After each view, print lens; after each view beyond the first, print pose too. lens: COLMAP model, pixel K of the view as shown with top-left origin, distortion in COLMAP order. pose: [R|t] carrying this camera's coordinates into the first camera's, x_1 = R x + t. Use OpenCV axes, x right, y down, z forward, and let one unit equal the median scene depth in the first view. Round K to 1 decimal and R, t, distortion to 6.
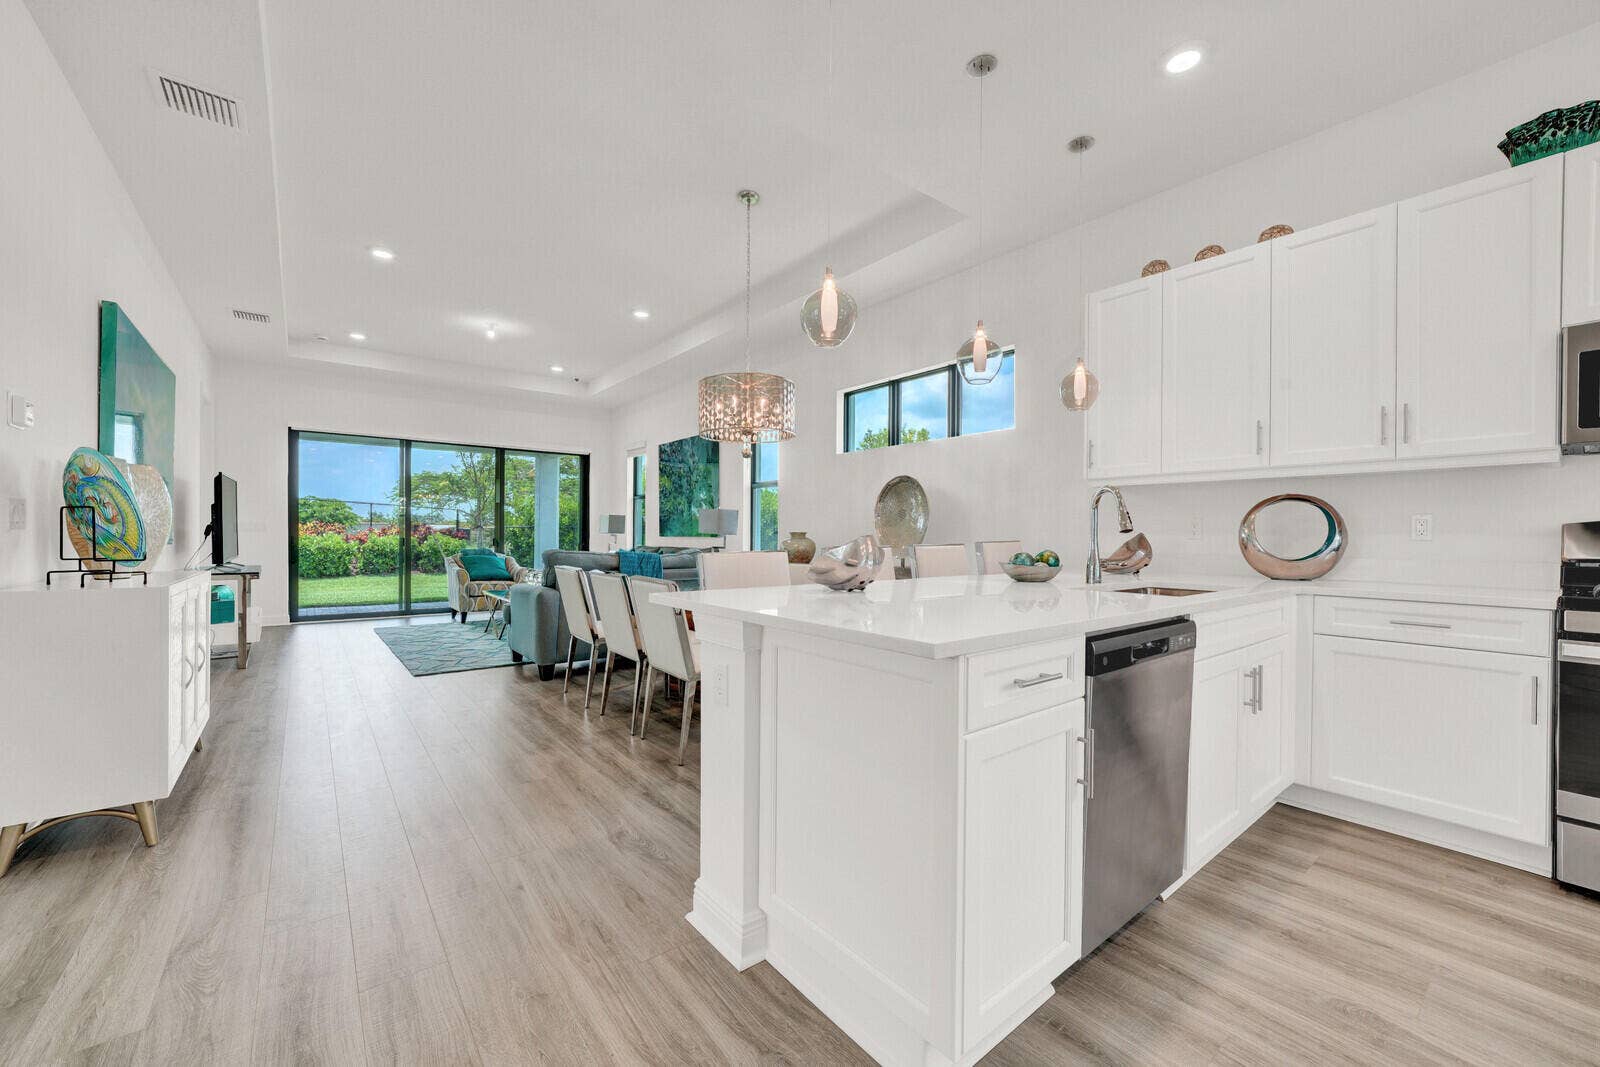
lens RADIAL K [[620.0, 0, 802.0], [0, 620.0, 535.6], [0, 0, 1]] dist [-0.004721, 0.000062]
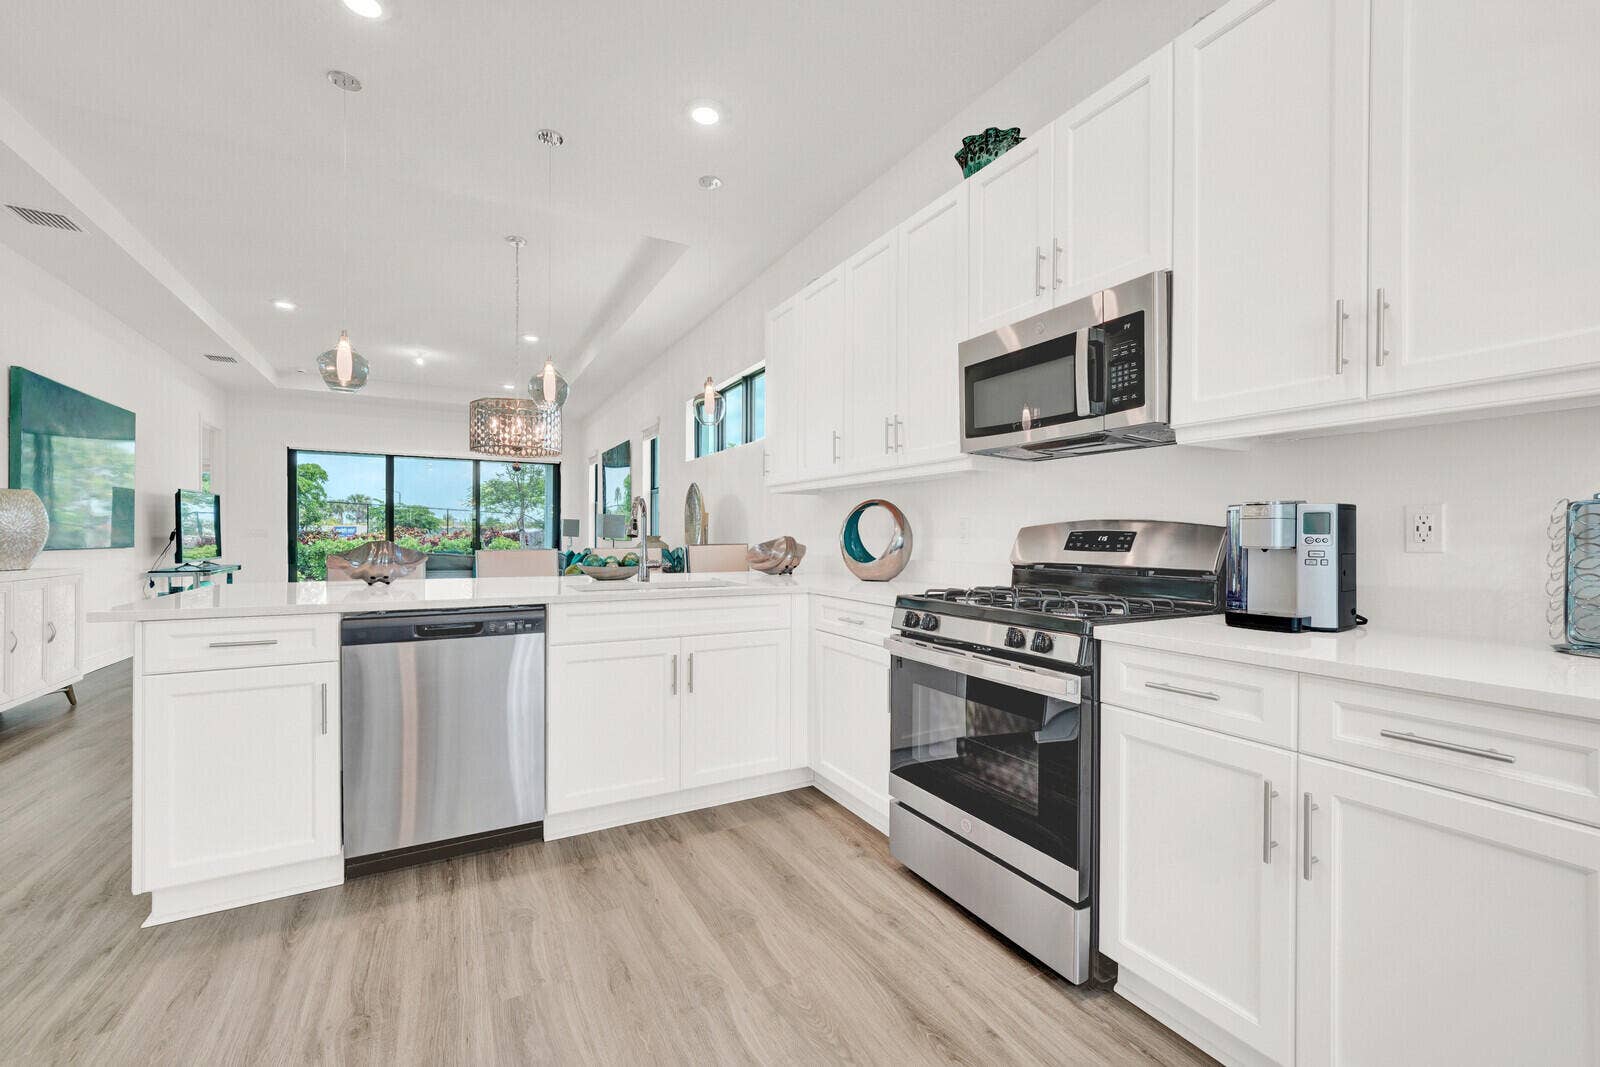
lens RADIAL K [[642.8, 0, 801.1], [0, 642.8, 539.4], [0, 0, 1]] dist [0.002334, 0.000210]
pose [[0.985545, -0.002257, -0.169401, 0.567714], [0.002693, 0.999994, 0.002339, -0.001543], [0.169394, -0.002762, 0.985544, -0.067857]]
